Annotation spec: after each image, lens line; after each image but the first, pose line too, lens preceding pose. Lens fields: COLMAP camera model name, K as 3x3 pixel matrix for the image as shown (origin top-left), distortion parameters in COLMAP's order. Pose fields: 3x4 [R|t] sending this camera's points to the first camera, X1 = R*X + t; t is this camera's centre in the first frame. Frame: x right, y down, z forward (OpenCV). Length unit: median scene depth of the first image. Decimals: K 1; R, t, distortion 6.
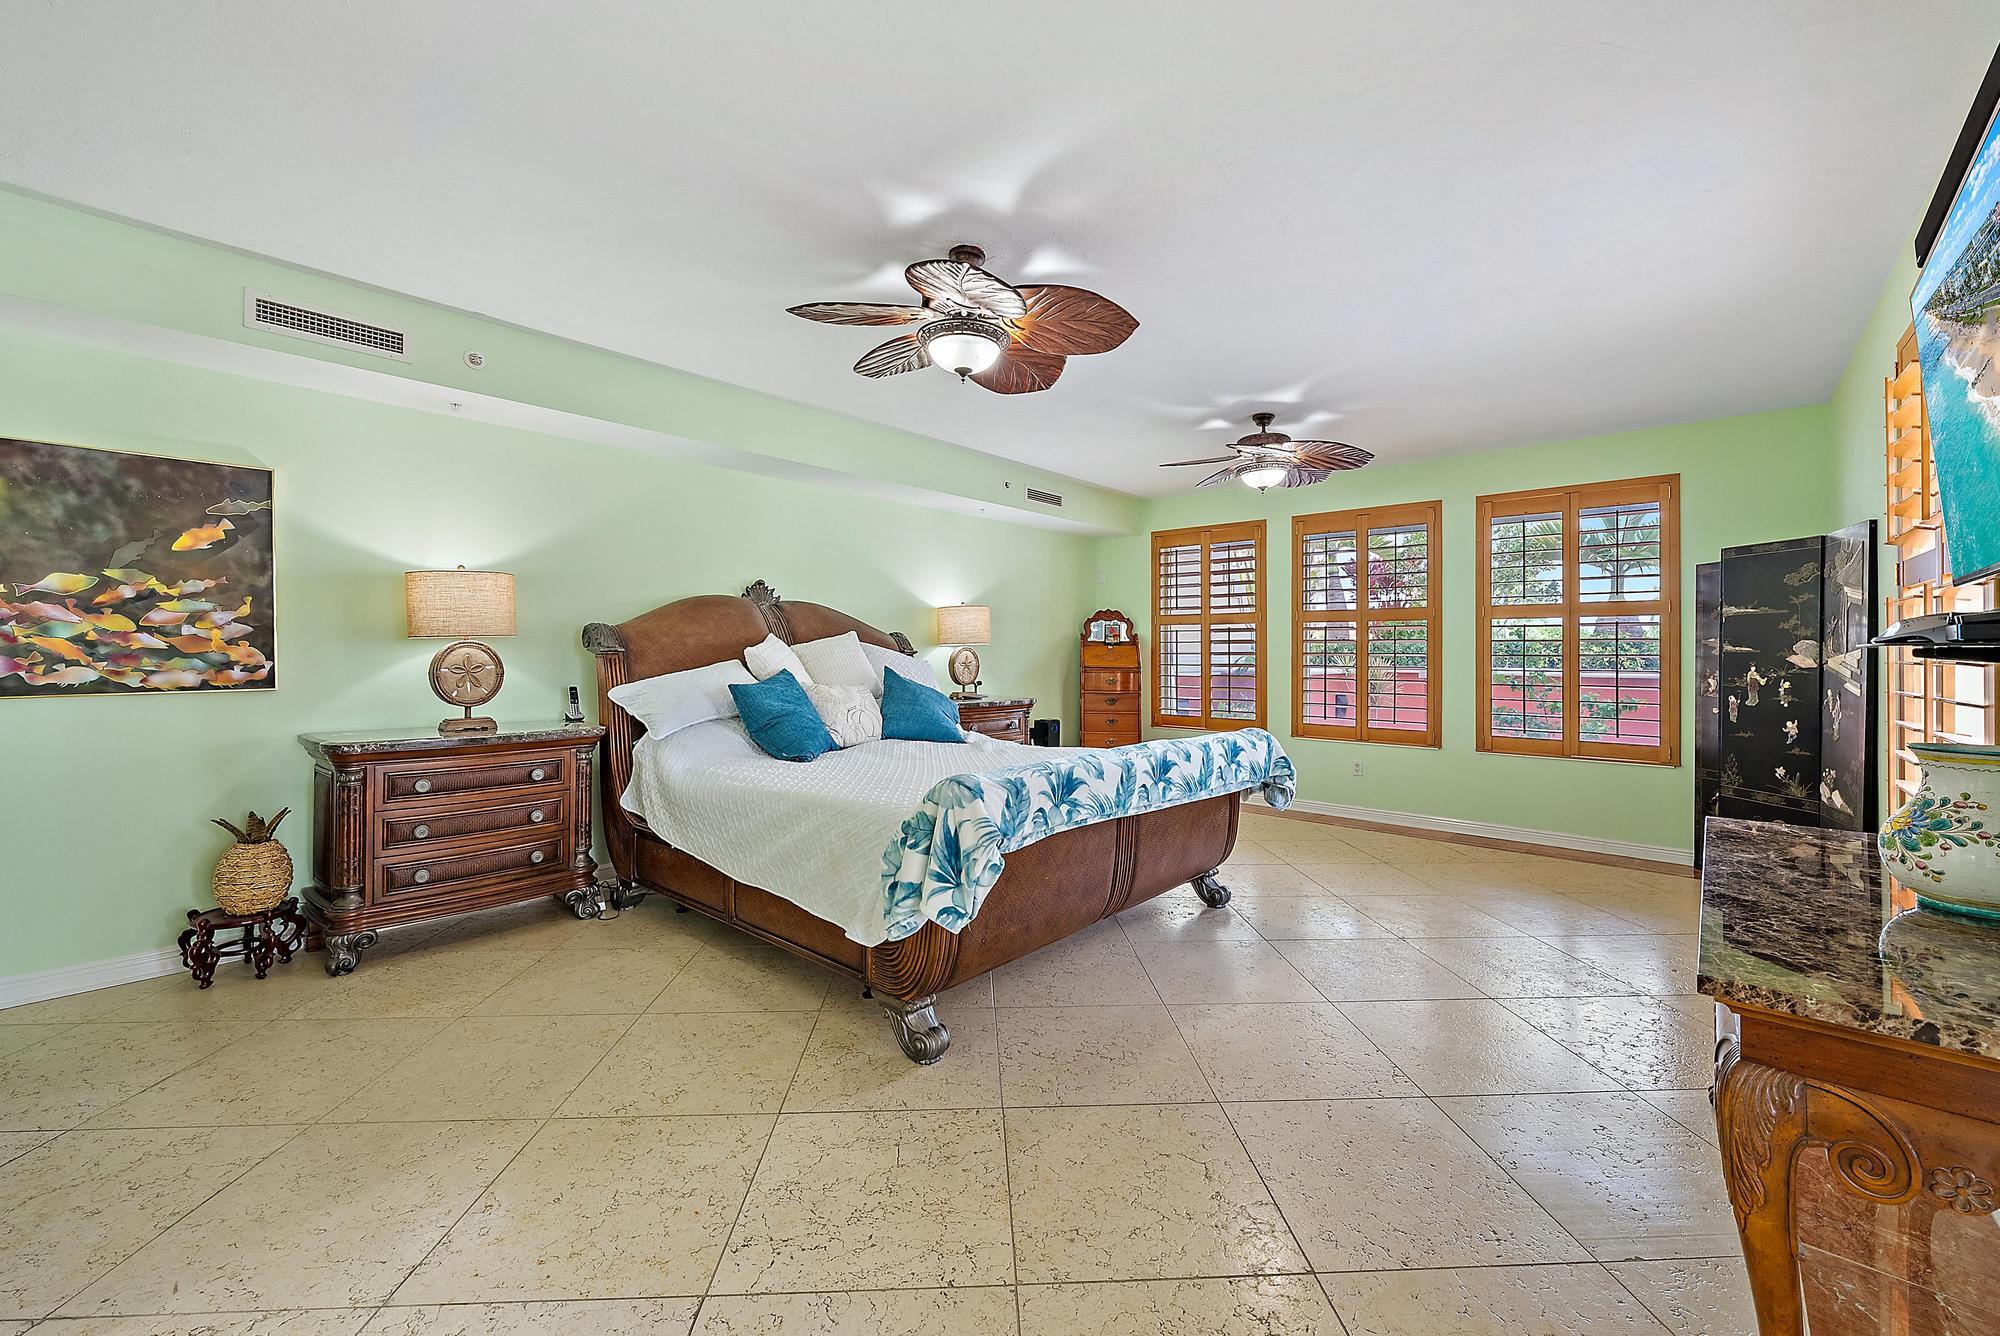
lens RADIAL K [[797.4, 0, 1013.7], [0, 797.4, 654.2], [0, 0, 1]] dist [-0.000630, -0.000394]
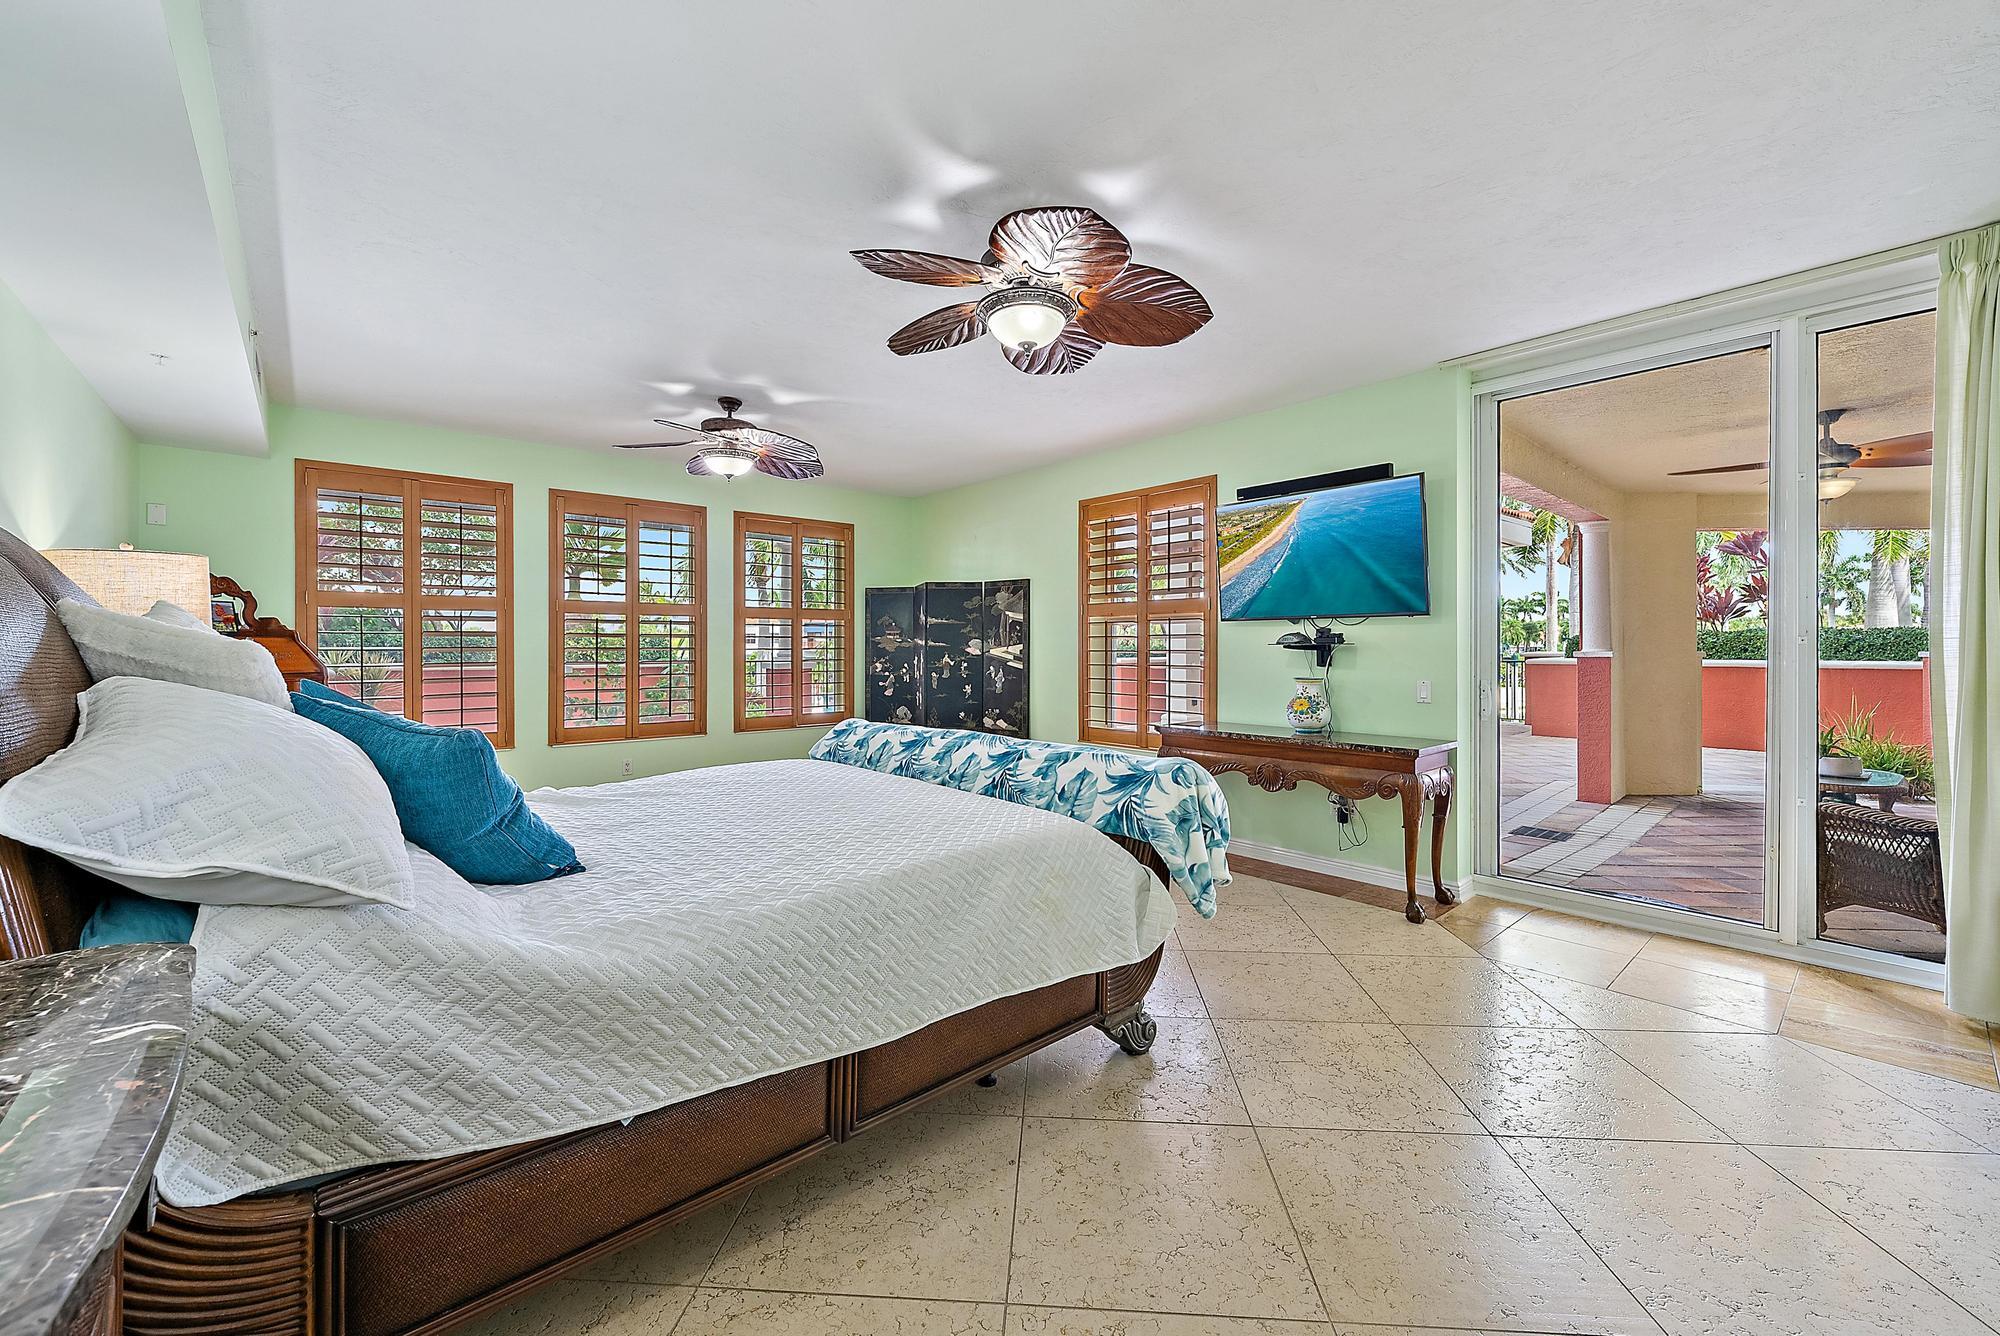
lens RADIAL K [[797.4, 0, 1014.1], [0, 797.4, 654.6], [0, 0, 1]] dist [-0.000630, -0.000394]
pose [[0.110344, -0.013802, 0.993798, -0.599854], [0.003985, 0.999902, 0.013444, -0.005303], [-0.993885, 0.002477, 0.110388, 0.552471]]
